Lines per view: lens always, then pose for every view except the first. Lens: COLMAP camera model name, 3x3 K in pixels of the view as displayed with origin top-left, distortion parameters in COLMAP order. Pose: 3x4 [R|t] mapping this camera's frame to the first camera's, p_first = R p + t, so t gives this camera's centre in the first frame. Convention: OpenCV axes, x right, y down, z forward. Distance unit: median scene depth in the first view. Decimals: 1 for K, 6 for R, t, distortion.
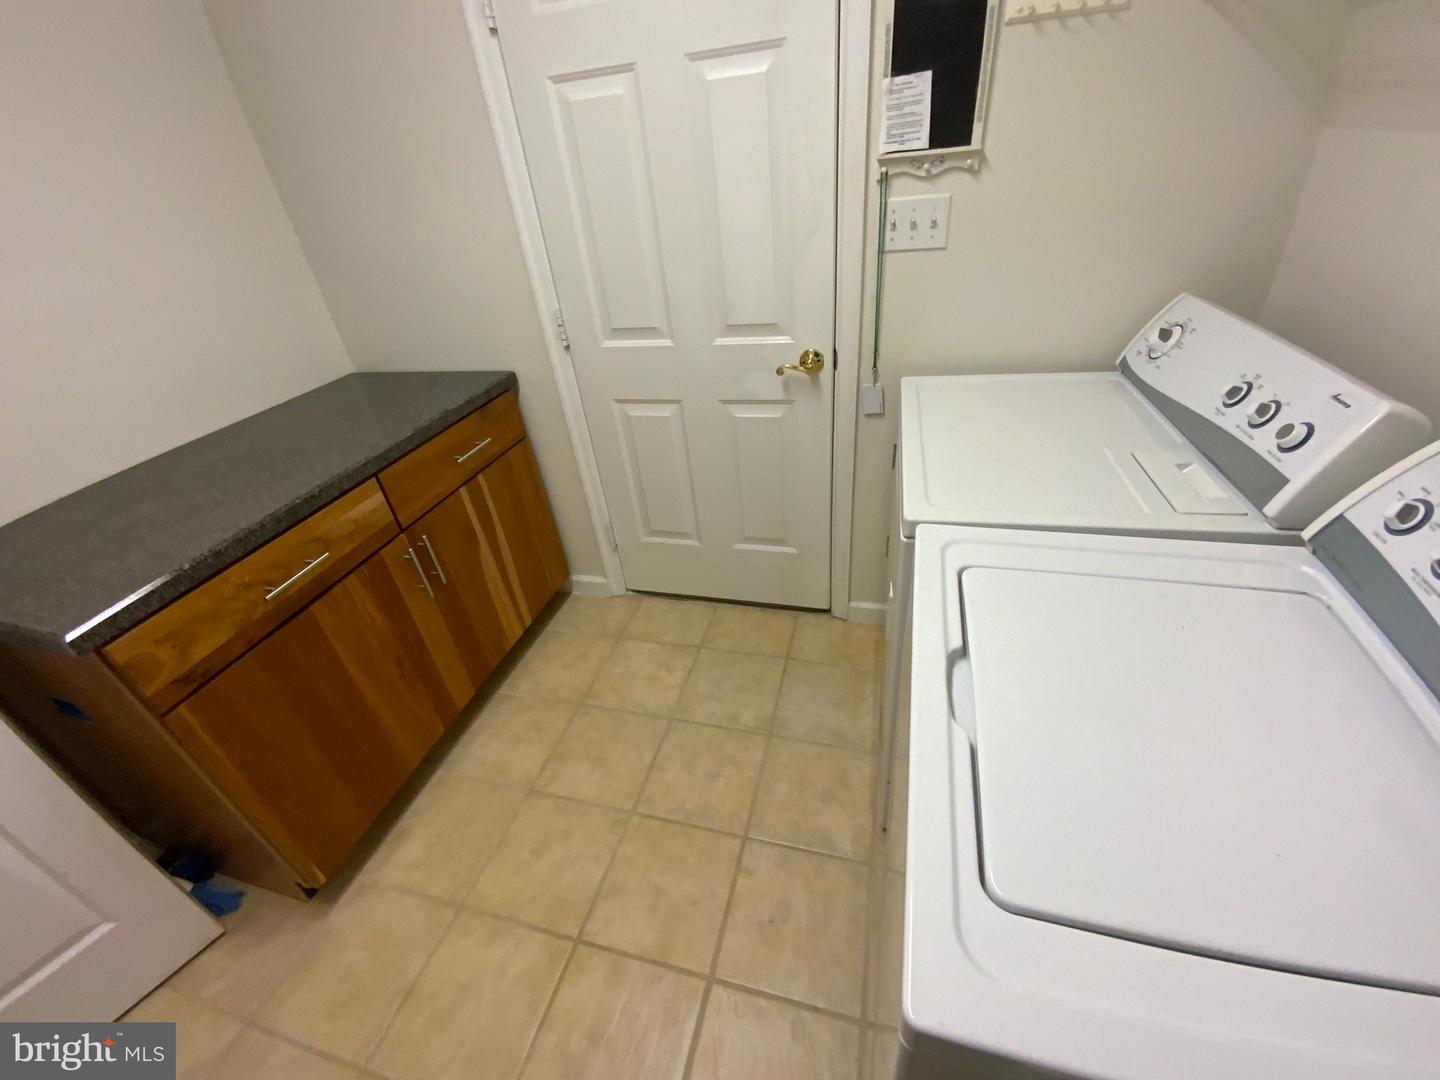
lens RADIAL K [[578.0, 0, 722.0], [0, 578.0, 544.4], [0, 0, 1]] dist [-0.001374, -0.000316]
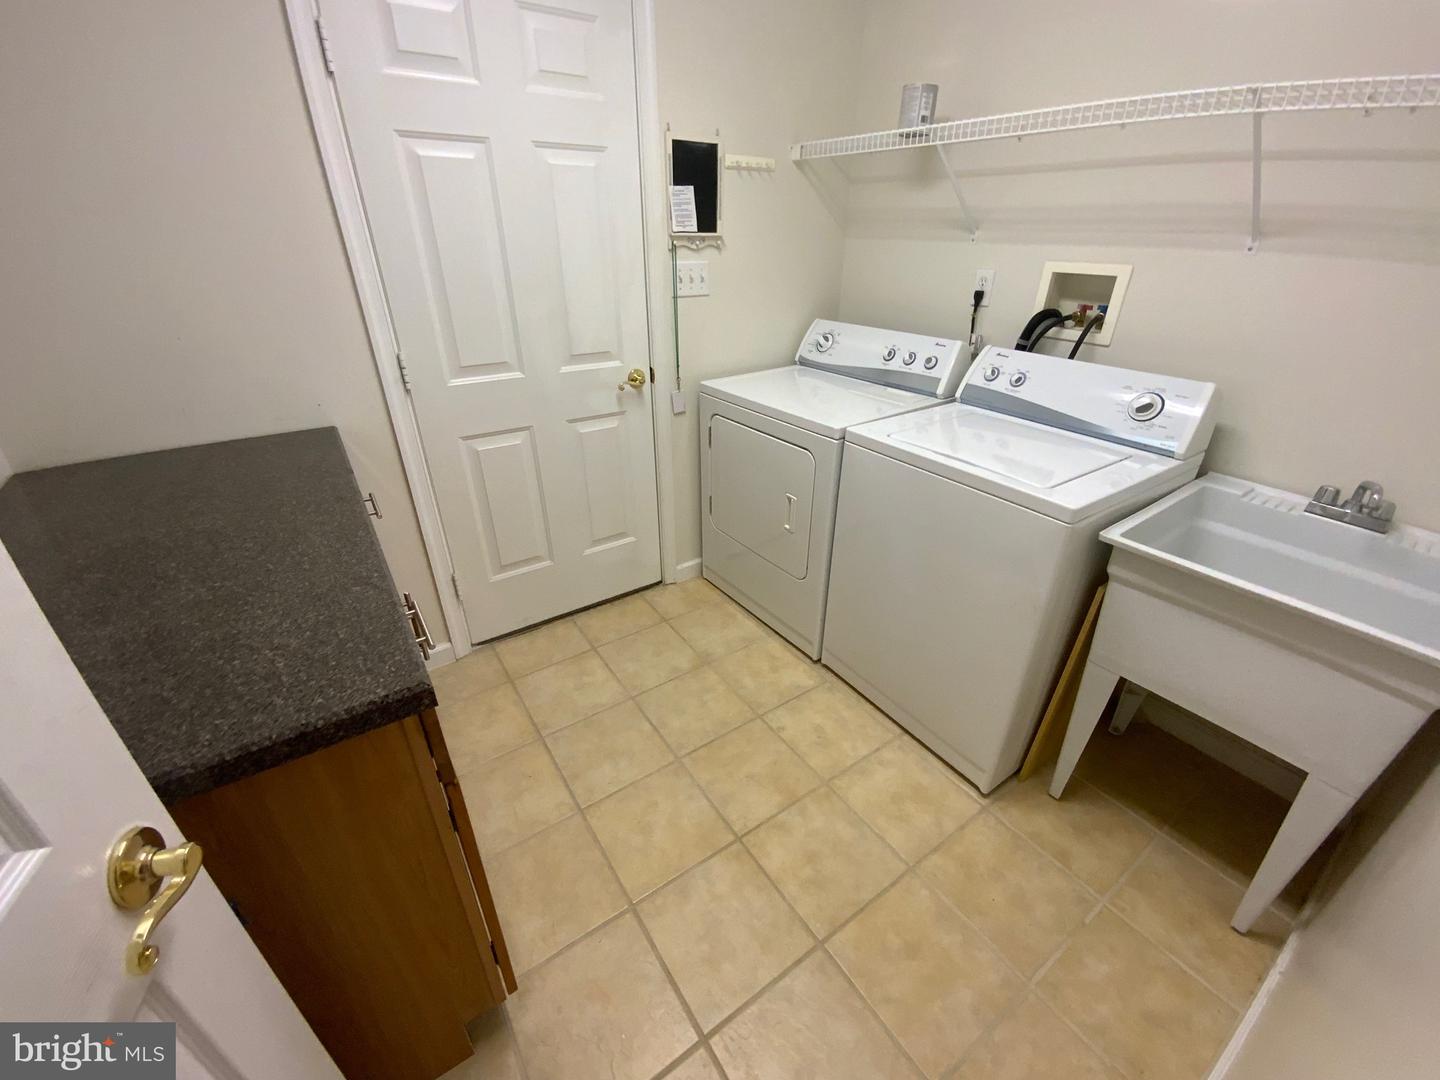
lens RADIAL K [[585.9, 0, 716.1], [0, 585.9, 546.2], [0, 0, 1]] dist [0.025442, -0.021557]
pose [[0.644036, -0.278653, 0.712439, -0.895807], [0.364702, 0.930494, 0.034254, 0.065996], [-0.672466, 0.237767, 0.700897, 0.041515]]
